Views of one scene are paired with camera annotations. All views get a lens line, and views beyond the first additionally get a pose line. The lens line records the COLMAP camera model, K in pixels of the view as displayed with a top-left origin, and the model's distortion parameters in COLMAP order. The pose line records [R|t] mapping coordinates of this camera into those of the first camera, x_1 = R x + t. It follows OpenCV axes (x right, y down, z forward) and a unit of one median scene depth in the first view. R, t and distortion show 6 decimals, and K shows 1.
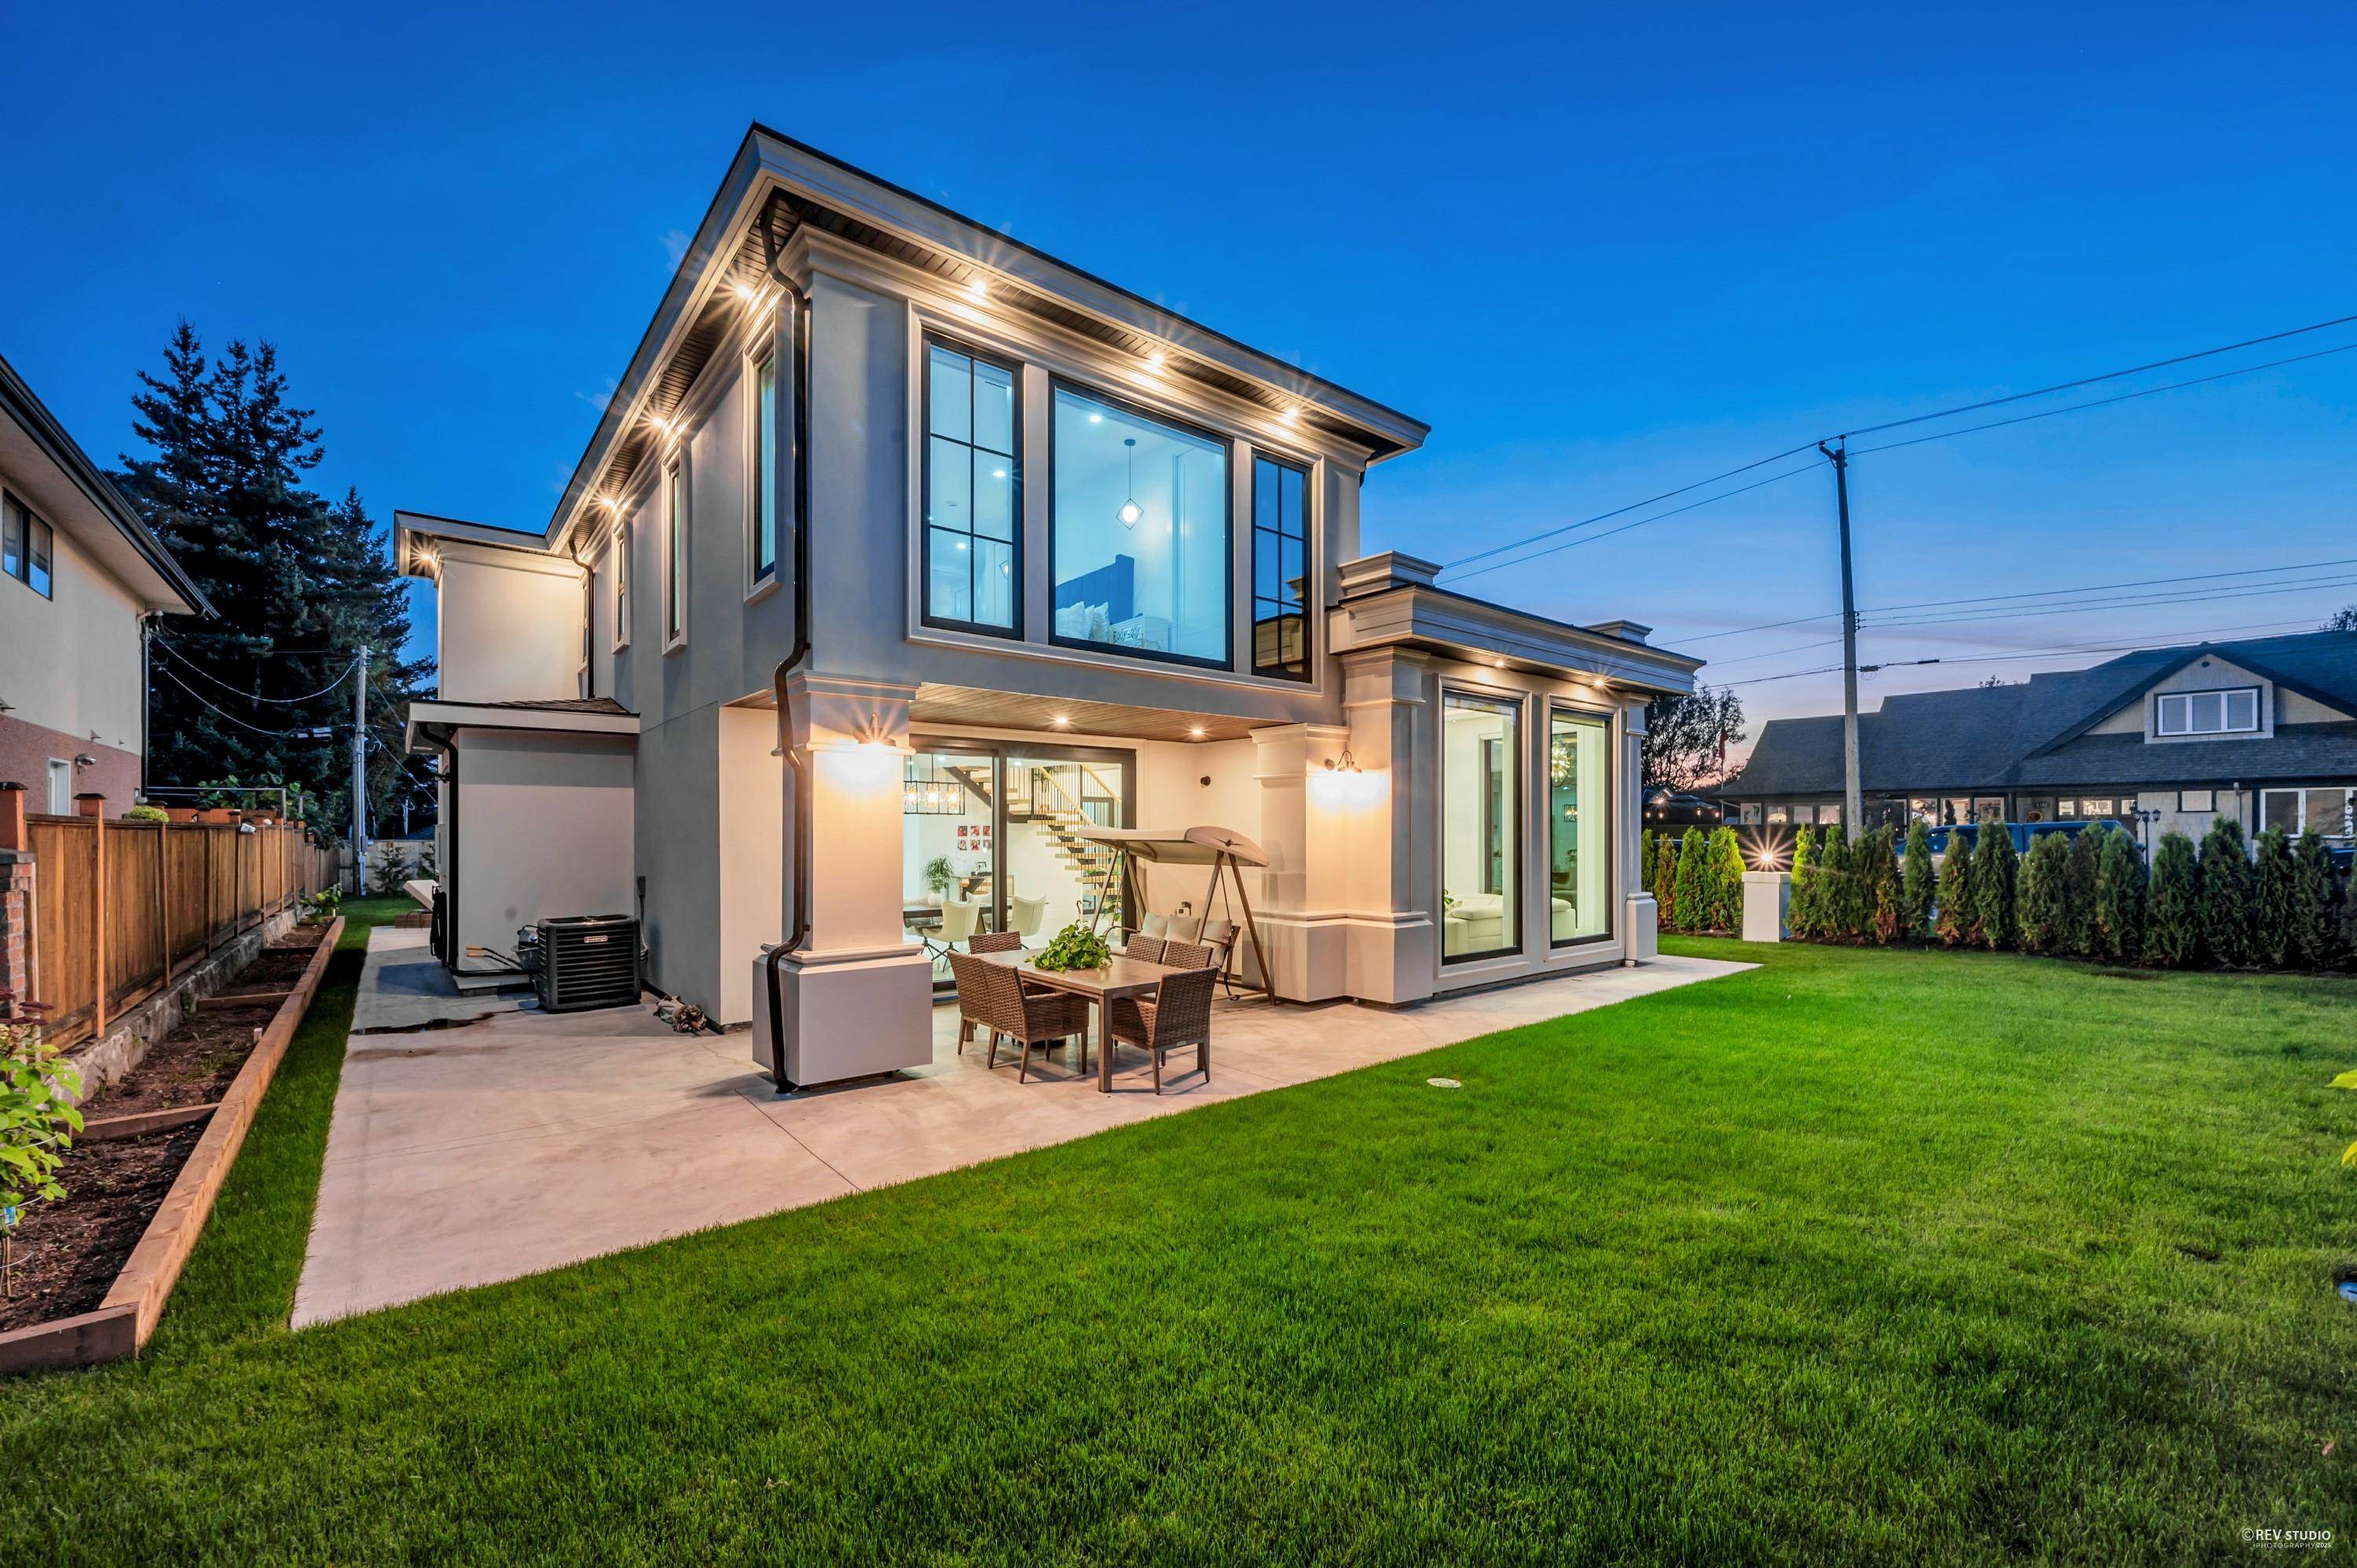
lens RADIAL K [[954.1, 0, 1179.2], [0, 954.1, 825.8], [0, 0, 1]] dist [0.014437, 0.000035]
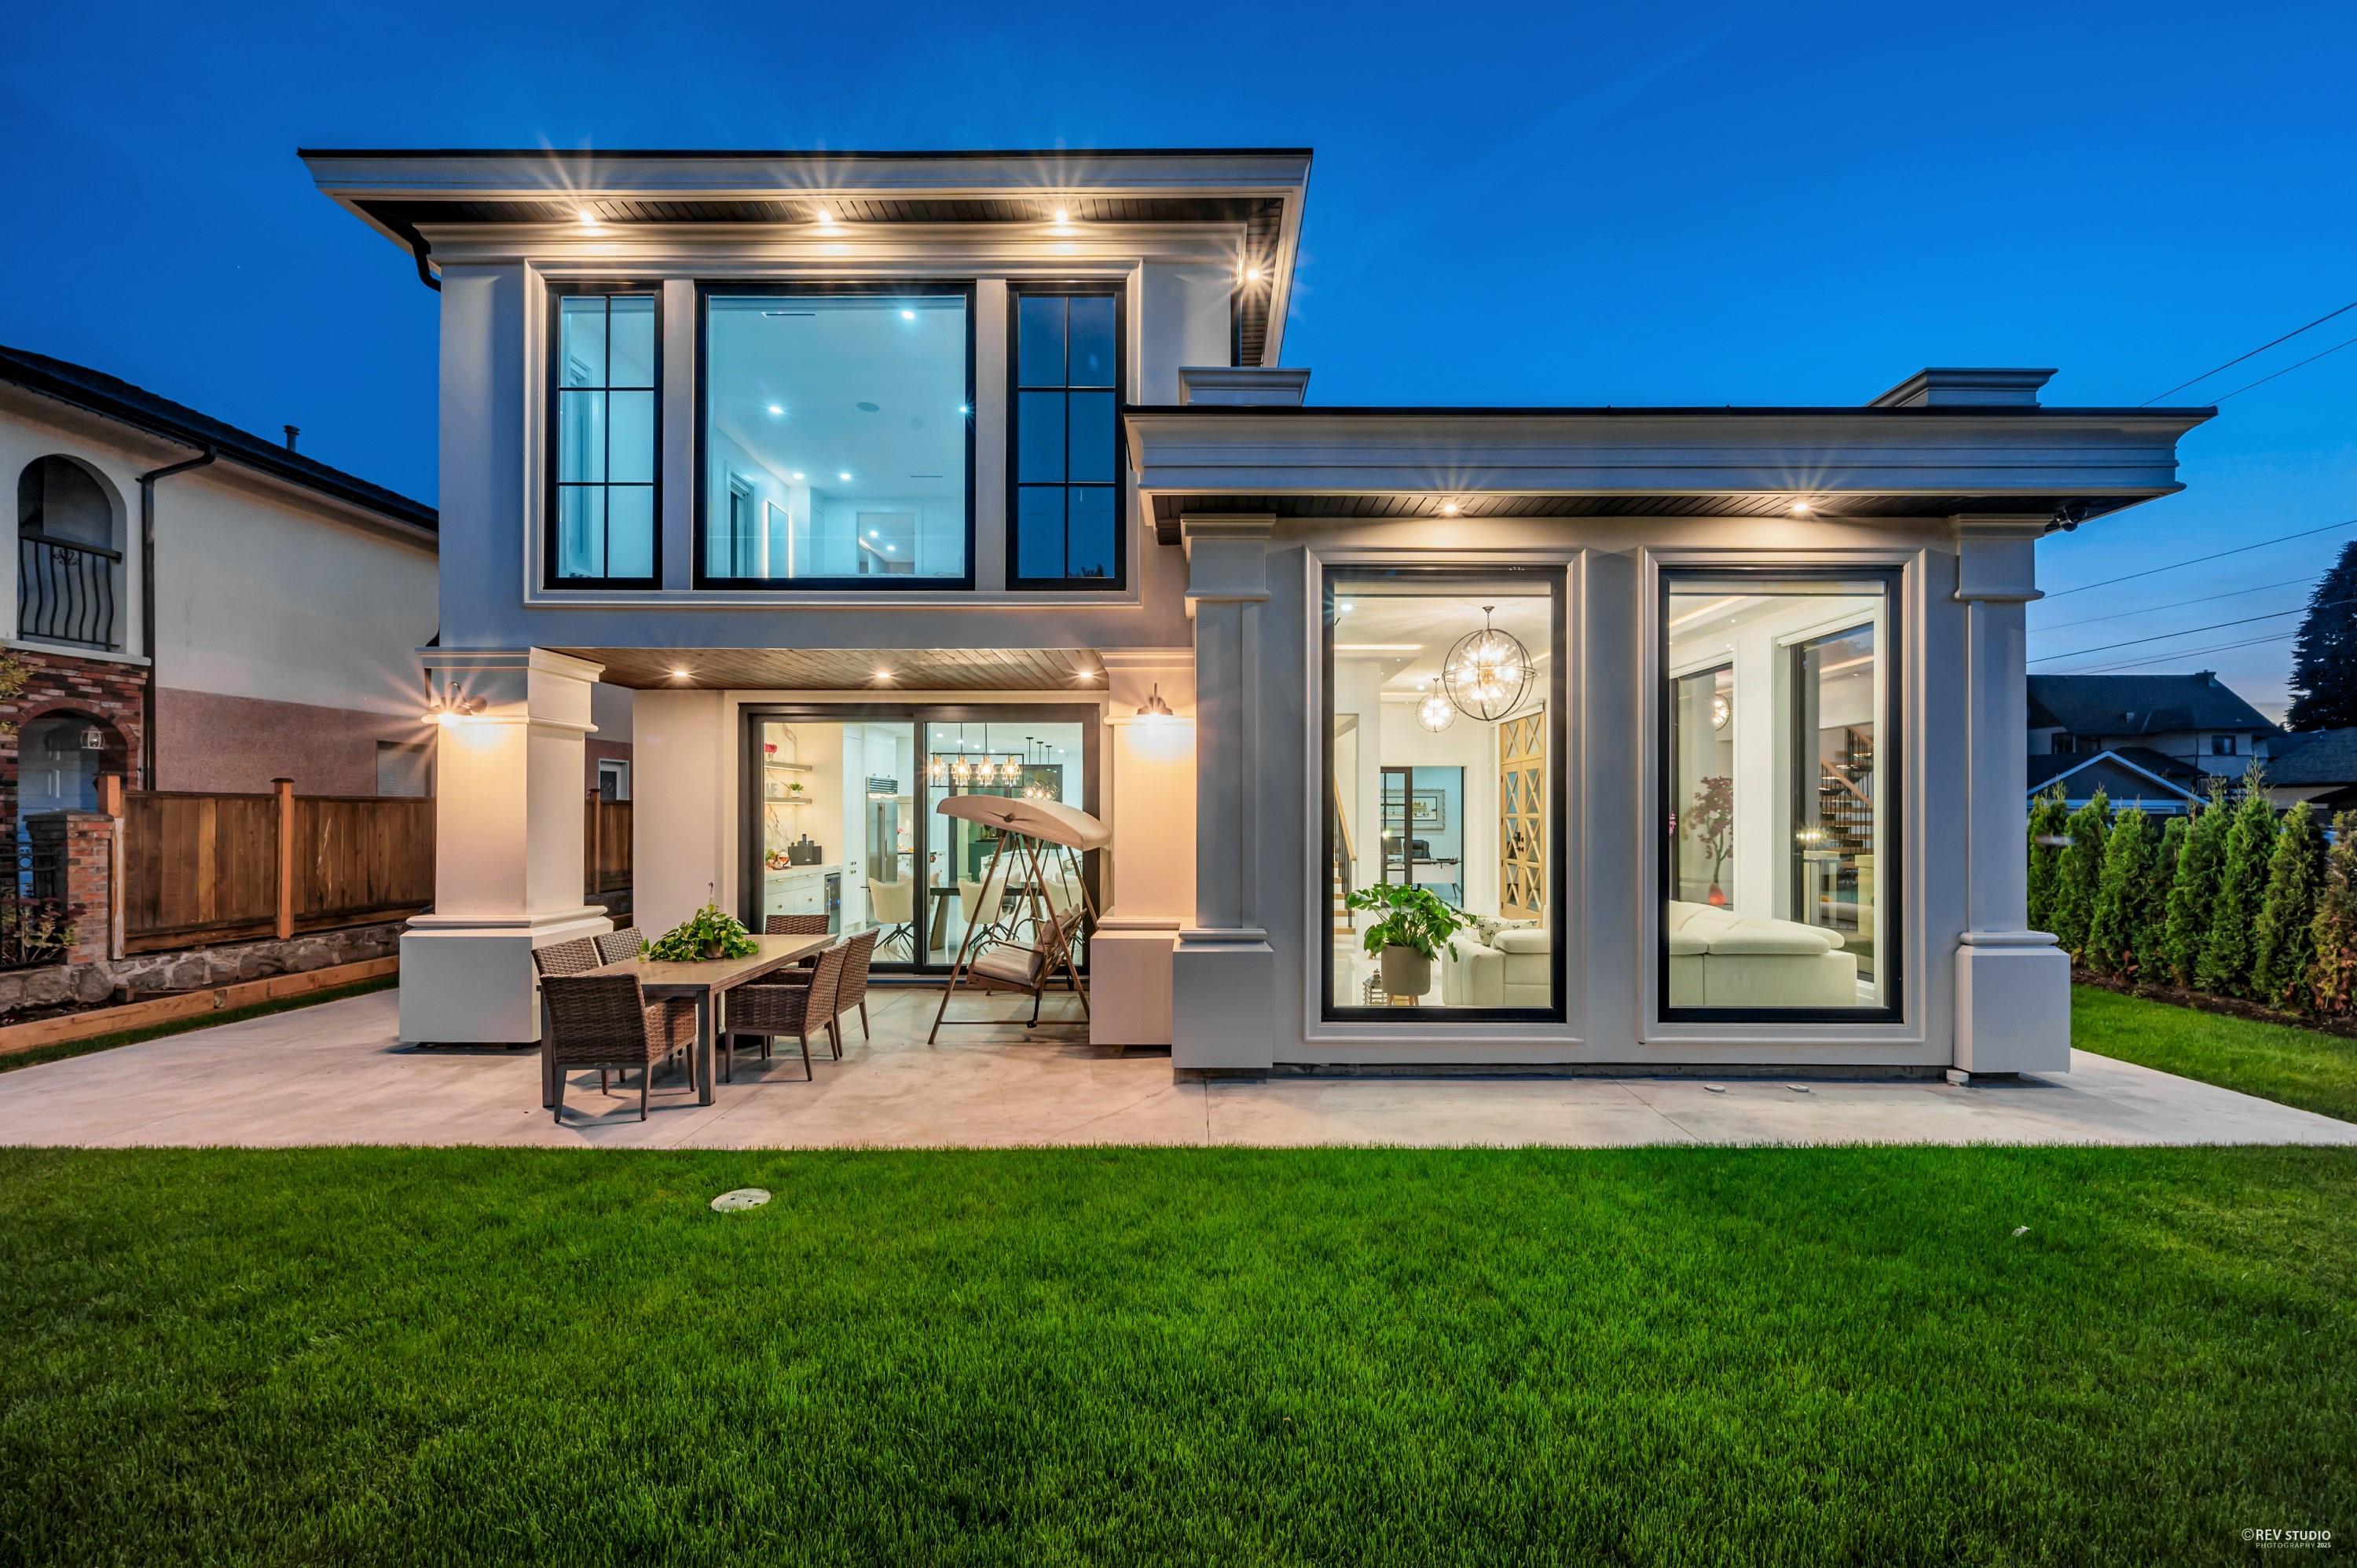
lens RADIAL K [[949.7, 0, 1191.2], [0, 949.7, 806.3], [0, 0, 1]] dist [0.001095, -0.000065]
pose [[0.766735, -0.002293, -0.641959, 0.670623], [0.000915, 0.999997, -0.002479, 0.011822], [0.641963, 0.001313, 0.766735, 0.536586]]
